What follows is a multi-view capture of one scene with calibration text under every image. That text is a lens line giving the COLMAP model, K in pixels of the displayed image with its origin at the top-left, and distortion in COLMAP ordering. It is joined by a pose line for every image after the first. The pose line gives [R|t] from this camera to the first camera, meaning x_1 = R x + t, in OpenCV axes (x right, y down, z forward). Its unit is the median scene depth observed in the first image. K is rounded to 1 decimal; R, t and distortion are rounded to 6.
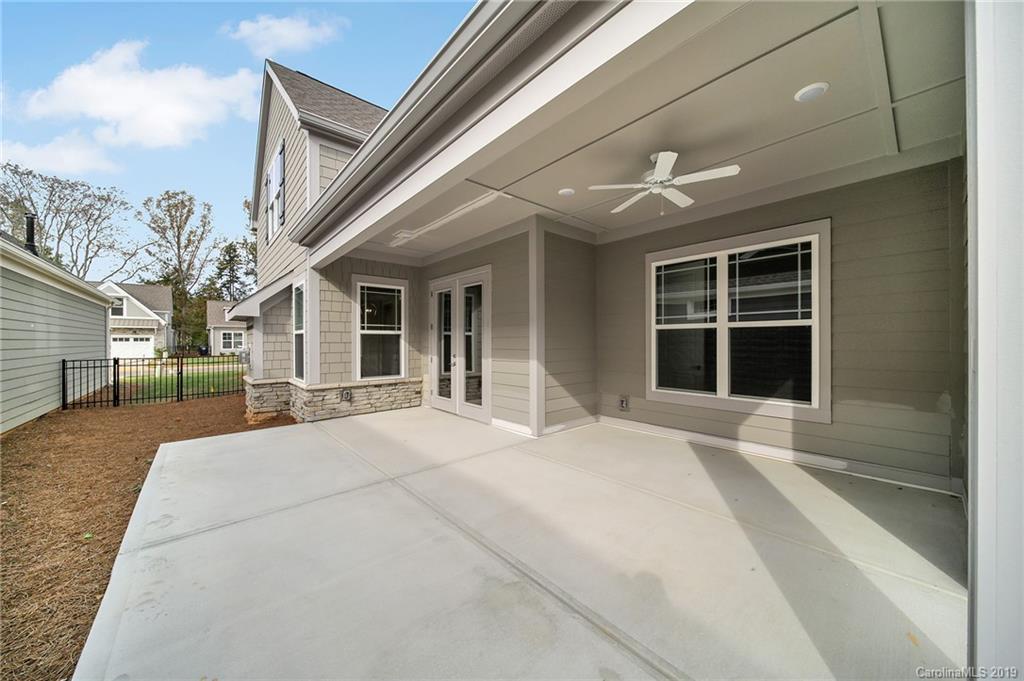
lens RADIAL K [[362.1, 0, 508.9], [0, 362.1, 332.8], [0, 0, 1]] dist [-0.002697, -0.000248]
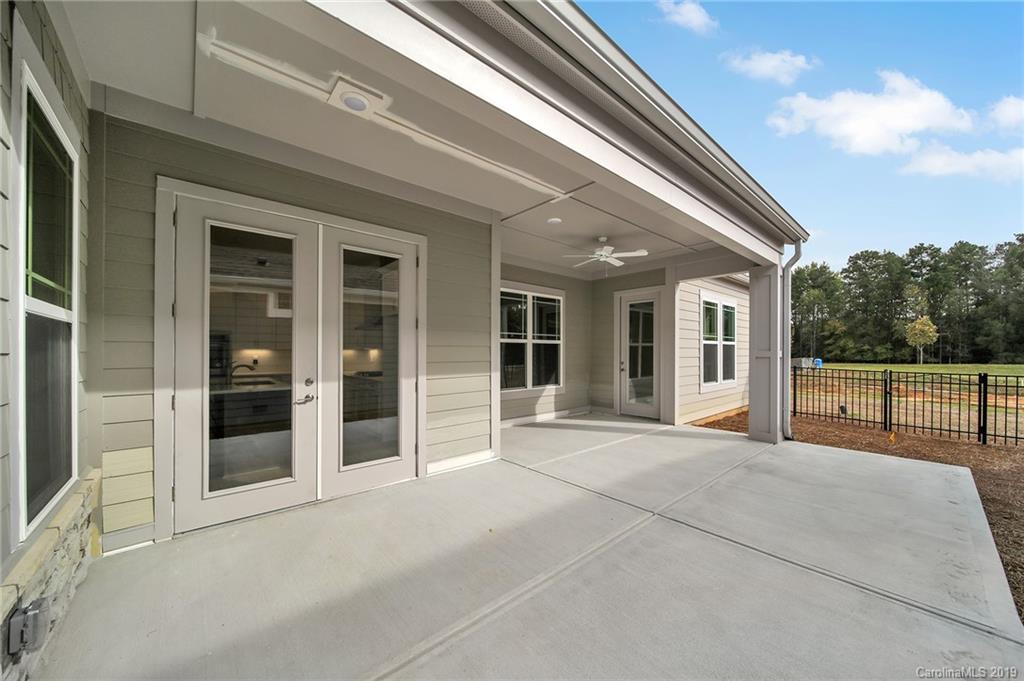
lens RADIAL K [[366.8, 0, 525.5], [0, 366.8, 341.7], [0, 0, 1]] dist [0.000297, 0.000020]
pose [[-0.035101, 0.029971, 0.998934, -0.961805], [-0.024510, 0.999224, -0.030841, 0.029083], [-0.999083, -0.025566, -0.034339, 1.096467]]
